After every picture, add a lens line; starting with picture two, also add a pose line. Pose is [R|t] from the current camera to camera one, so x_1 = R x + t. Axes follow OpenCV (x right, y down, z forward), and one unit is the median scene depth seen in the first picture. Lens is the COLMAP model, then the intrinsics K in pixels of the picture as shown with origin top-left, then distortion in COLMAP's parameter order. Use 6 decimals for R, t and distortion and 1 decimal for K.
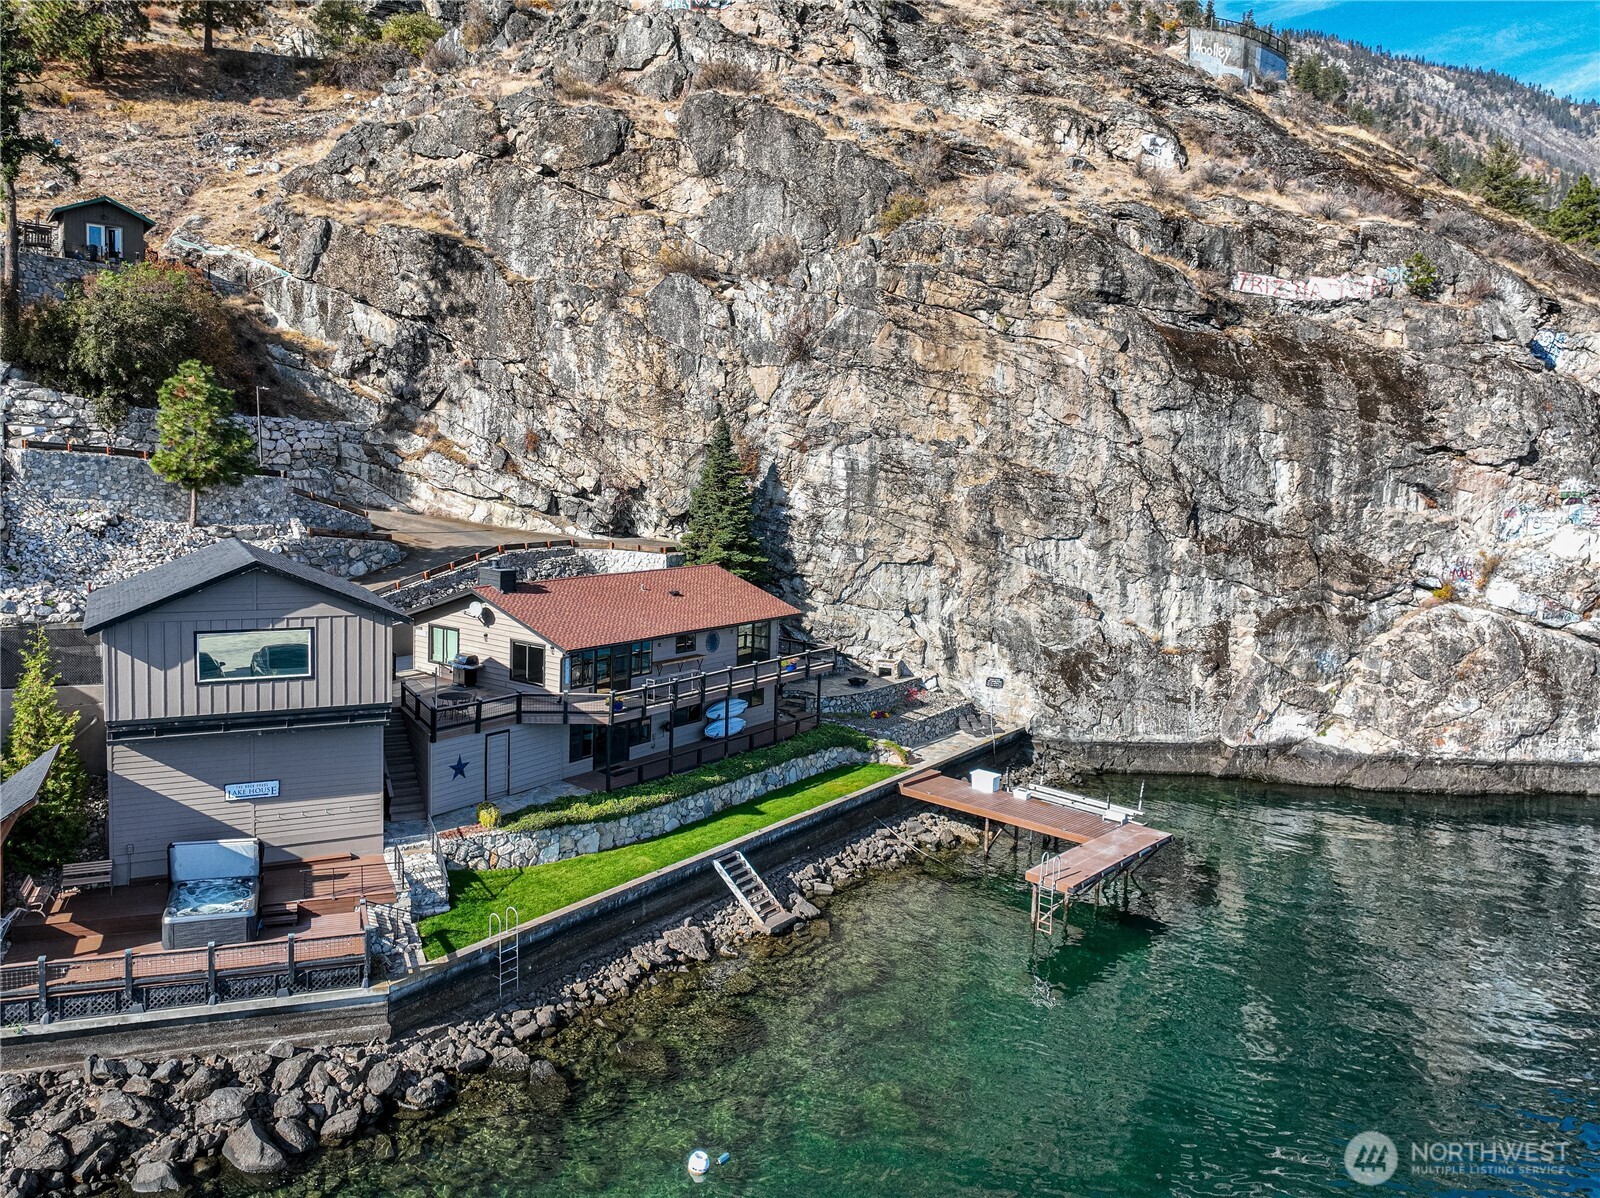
lens RADIAL K [[1131.2, 0, 640.9], [0, 1131.2, 556.7], [0, 0, 1]] dist [0.006831, 0.004013]
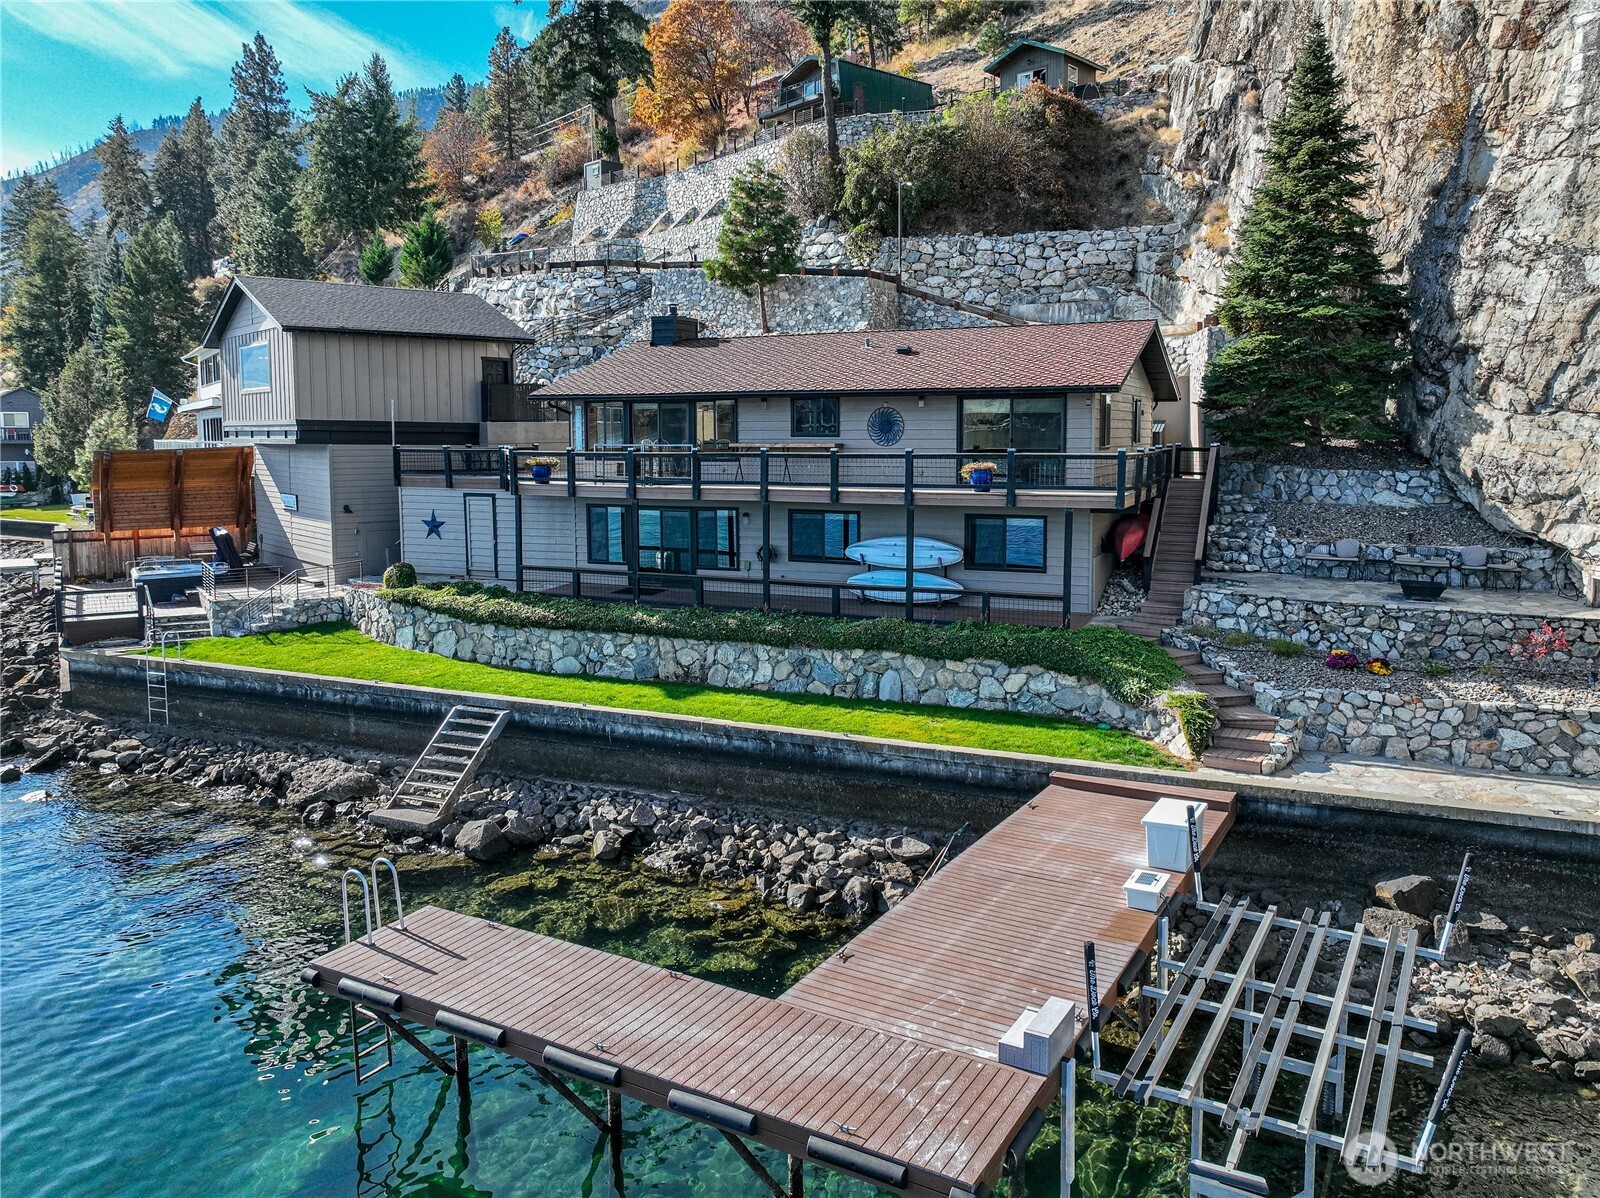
lens RADIAL K [[1104.7, 0, 850.5], [0, 1104.7, 555.3], [0, 0, 1]] dist [0.003889, 0.001791]
pose [[0.319591, 0.081274, -0.944064, 0.471021], [-0.075387, 0.995337, 0.060168, 0.087435], [0.944552, 0.051941, 0.324228, 0.665405]]
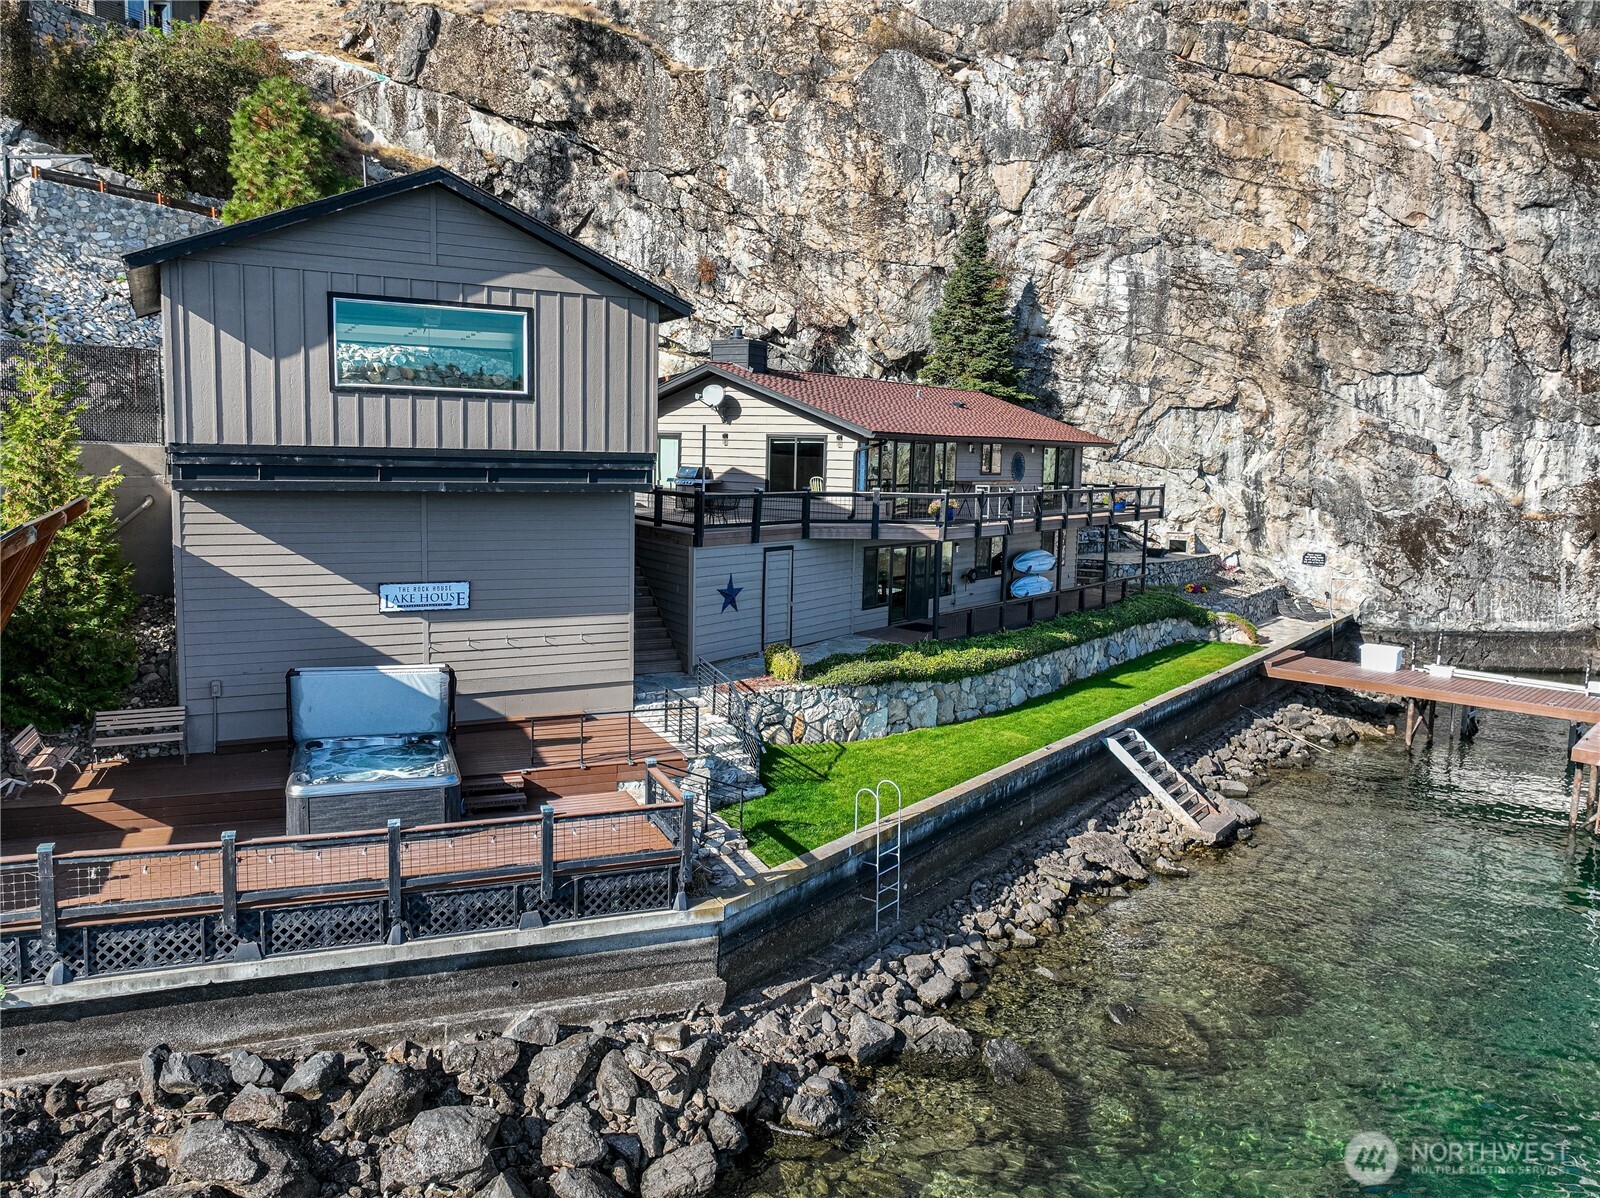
lens RADIAL K [[1125.1, 0, 745.5], [0, 1125.1, 578.7], [0, 0, 1]] dist [0.004441, 0.004863]
pose [[0.999187, -0.006356, 0.039816, -0.114602], [0.005392, 0.999691, 0.024247, 0.104940], [-0.039958, -0.024013, 0.998913, 0.235342]]
